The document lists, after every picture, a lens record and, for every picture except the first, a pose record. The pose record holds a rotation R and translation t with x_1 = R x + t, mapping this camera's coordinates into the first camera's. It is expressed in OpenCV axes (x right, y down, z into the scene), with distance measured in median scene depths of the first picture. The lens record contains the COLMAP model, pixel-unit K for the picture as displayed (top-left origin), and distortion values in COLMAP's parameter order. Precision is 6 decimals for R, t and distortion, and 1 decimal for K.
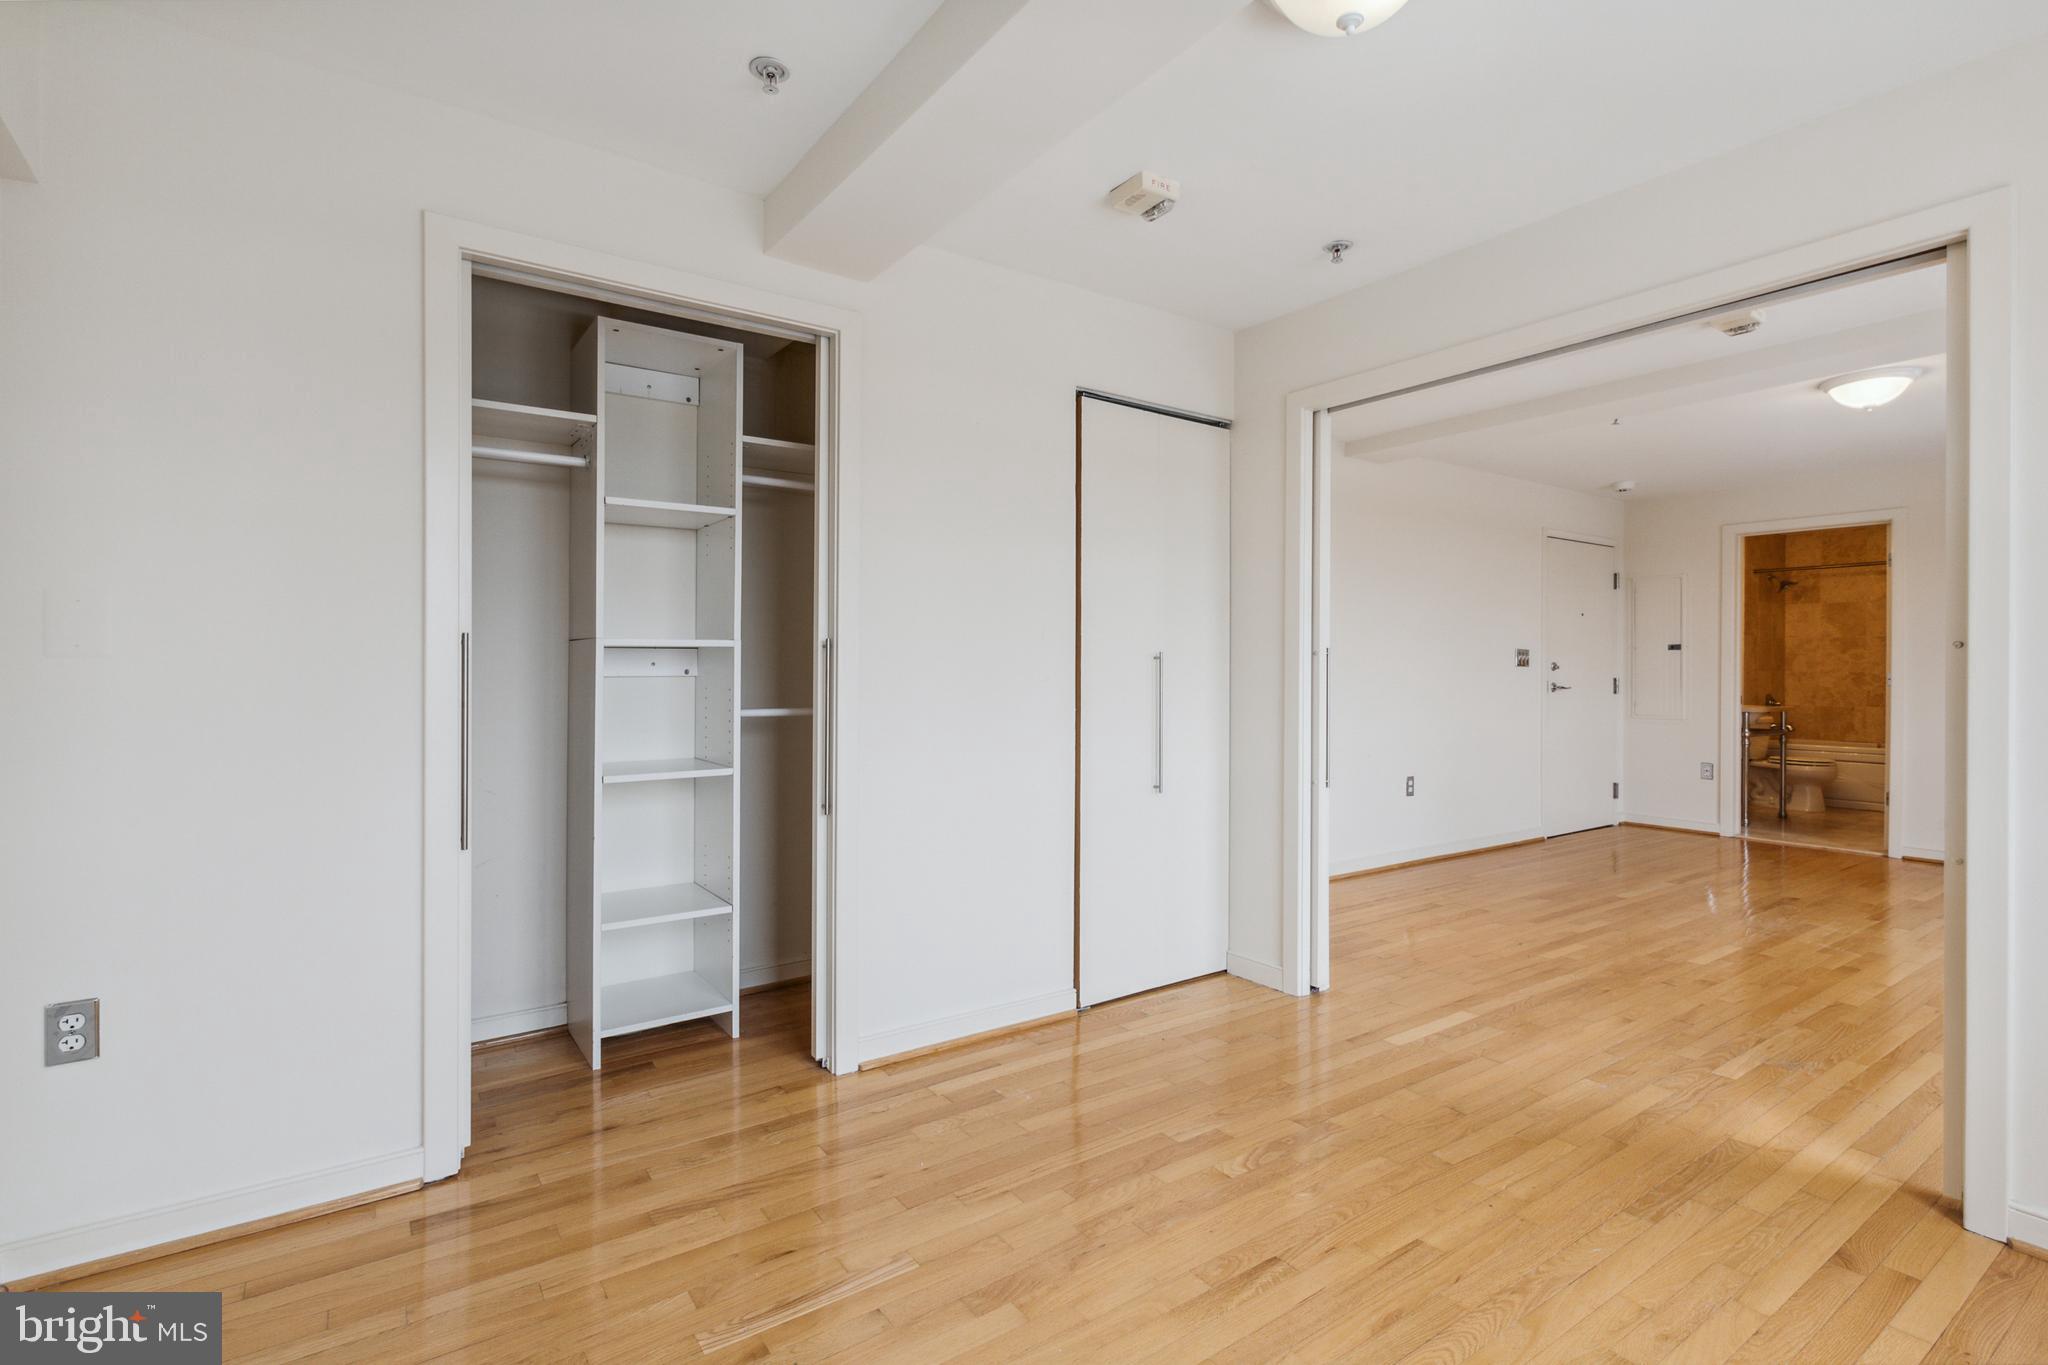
lens RADIAL K [[933.6, 0, 969.6], [0, 933.6, 678.3], [0, 0, 1]] dist [0.002518, 0.000241]
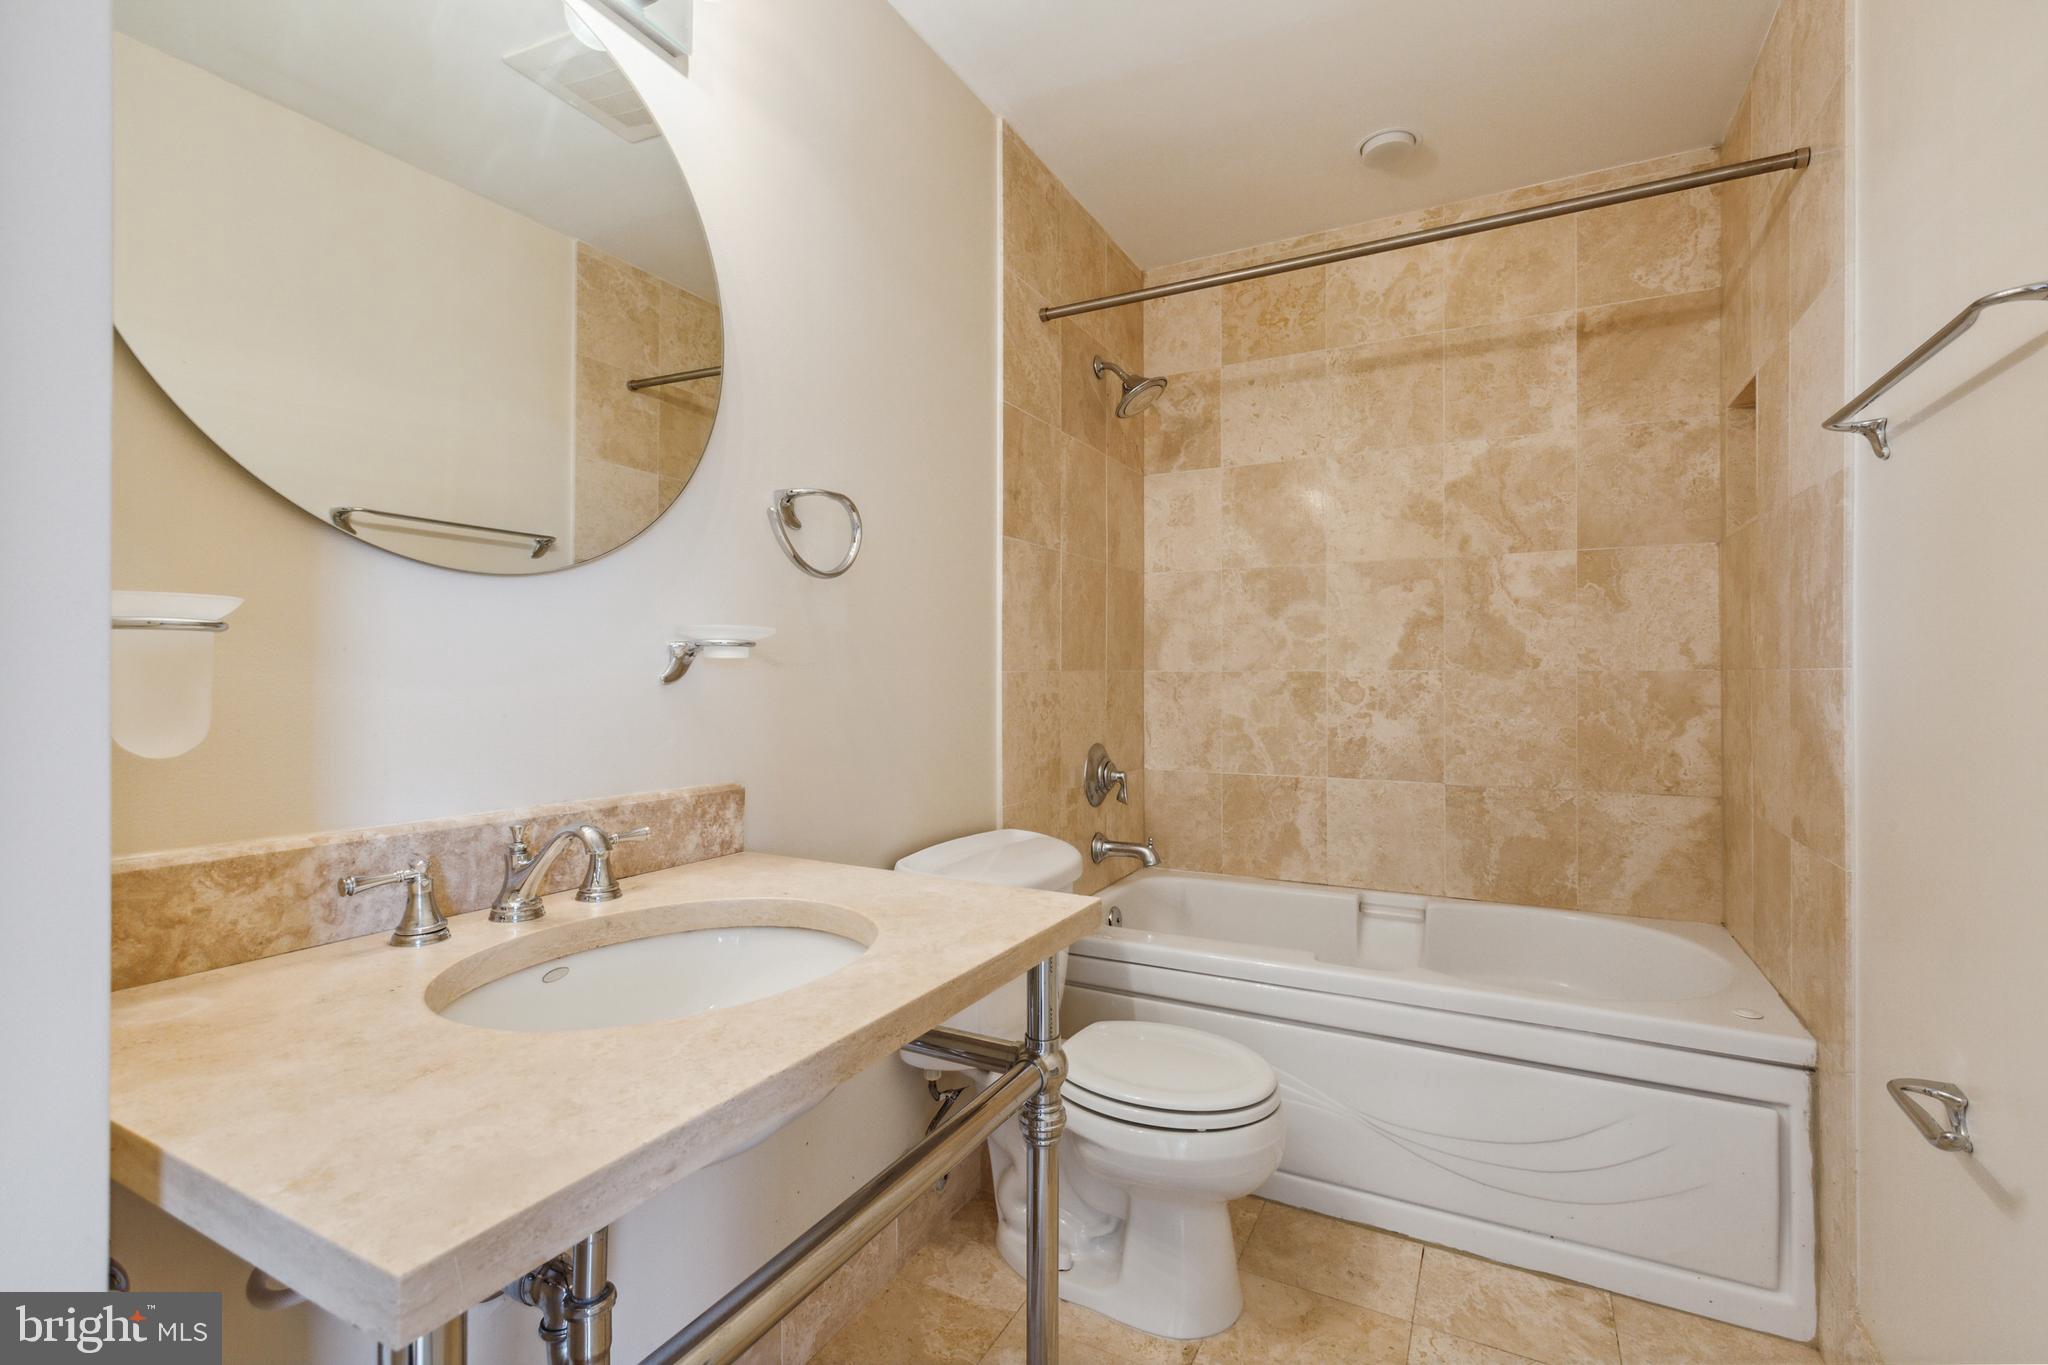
lens RADIAL K [[933.6, 0, 1019.9], [0, 933.6, 678.7], [0, 0, 1]] dist [0.002518, 0.000241]
pose [[0.867495, -0.003246, 0.497435, 0.677808], [0.003607, 0.999993, 0.000237, -0.004819], [-0.497433, 0.001589, 0.867501, 0.743067]]
